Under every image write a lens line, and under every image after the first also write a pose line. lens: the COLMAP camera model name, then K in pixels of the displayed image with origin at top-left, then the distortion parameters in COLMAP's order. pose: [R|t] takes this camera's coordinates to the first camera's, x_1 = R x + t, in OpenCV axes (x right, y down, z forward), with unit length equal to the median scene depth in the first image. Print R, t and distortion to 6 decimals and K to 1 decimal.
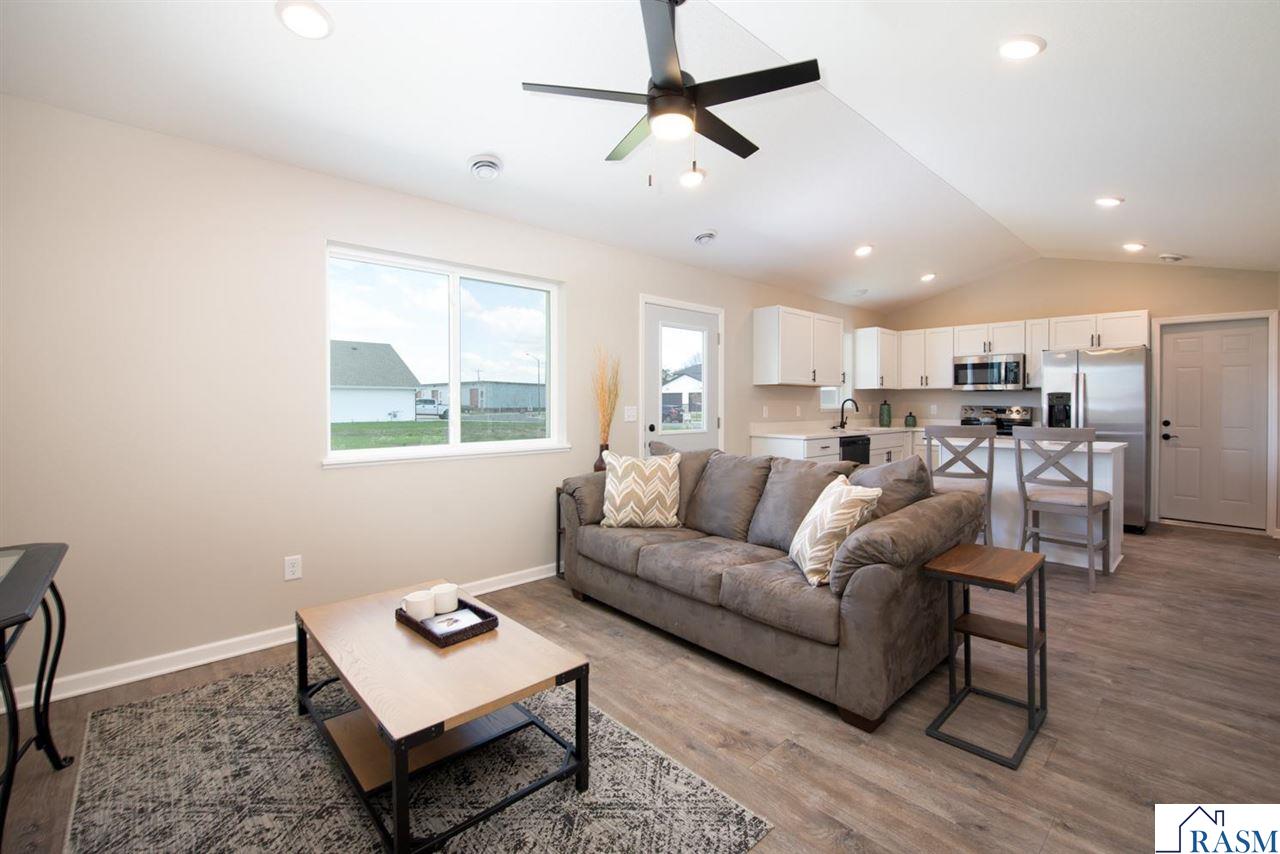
lens RADIAL K [[543.7, 0, 668.8], [0, 543.7, 402.6], [0, 0, 1]] dist [-0.003079, -0.000651]
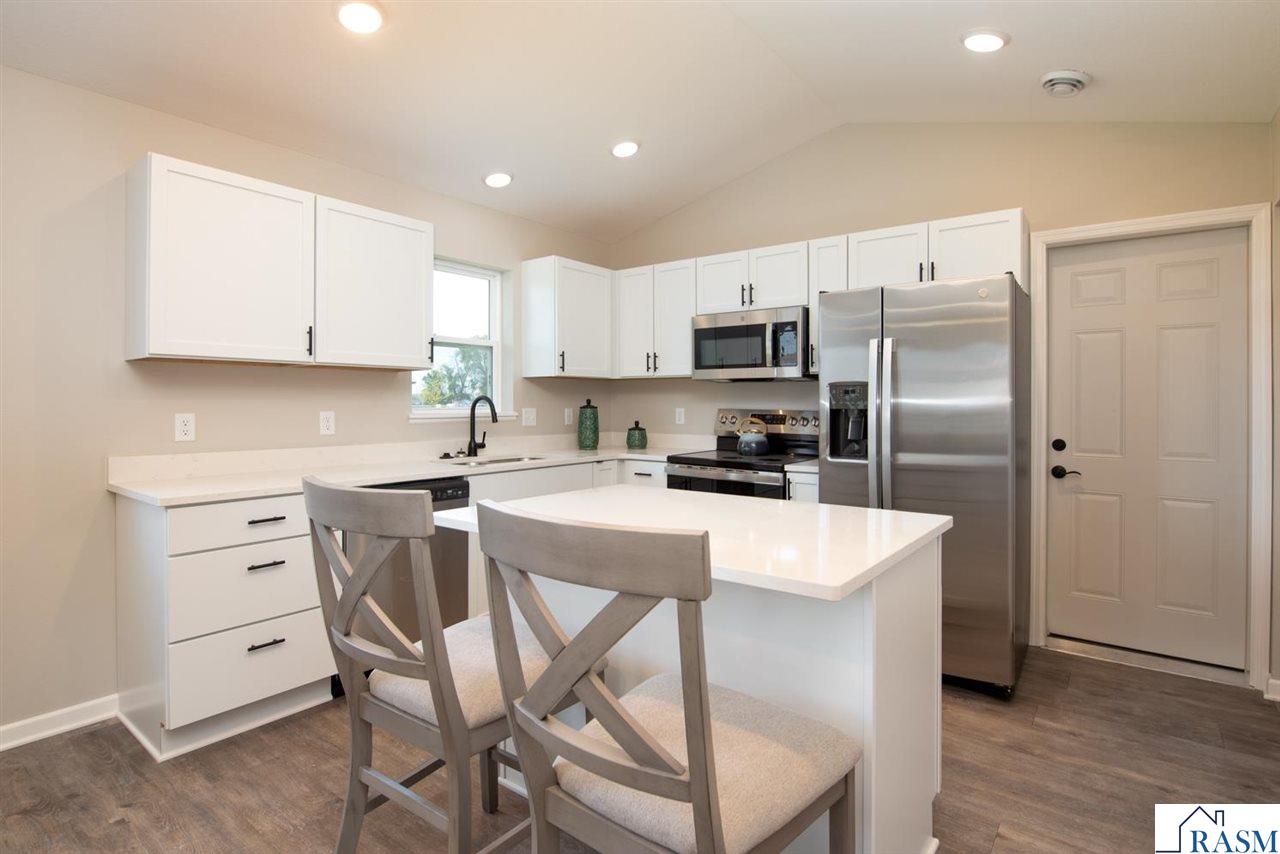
lens RADIAL K [[639.0, 0, 643.7], [0, 639.0, 399.8], [0, 0, 1]] dist [0.000416, -0.000203]
pose [[0.989648, 0.000095, 0.143517, 0.457689], [0.000499, 0.999991, -0.004098, -0.001338], [-0.143517, 0.004127, 0.989639, 0.475001]]
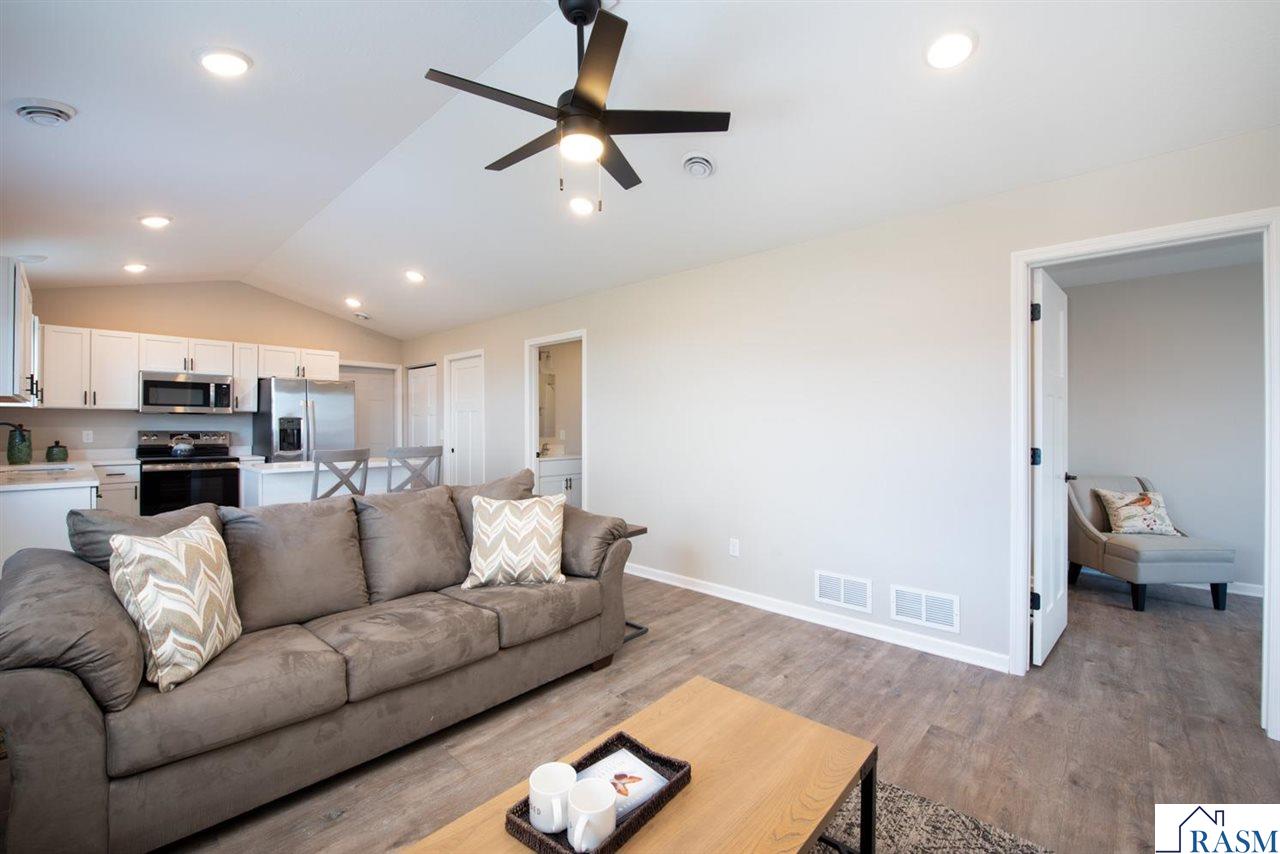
lens RADIAL K [[530.8, 0, 640.0], [0, 530.8, 427.0], [0, 0, 1]] dist [-0.001030, -0.000218]
pose [[-0.050344, -0.003999, 0.998724, -0.353691], [0.002017, 0.999990, 0.004105, -0.002491], [-0.998730, 0.002221, -0.050335, 0.353429]]
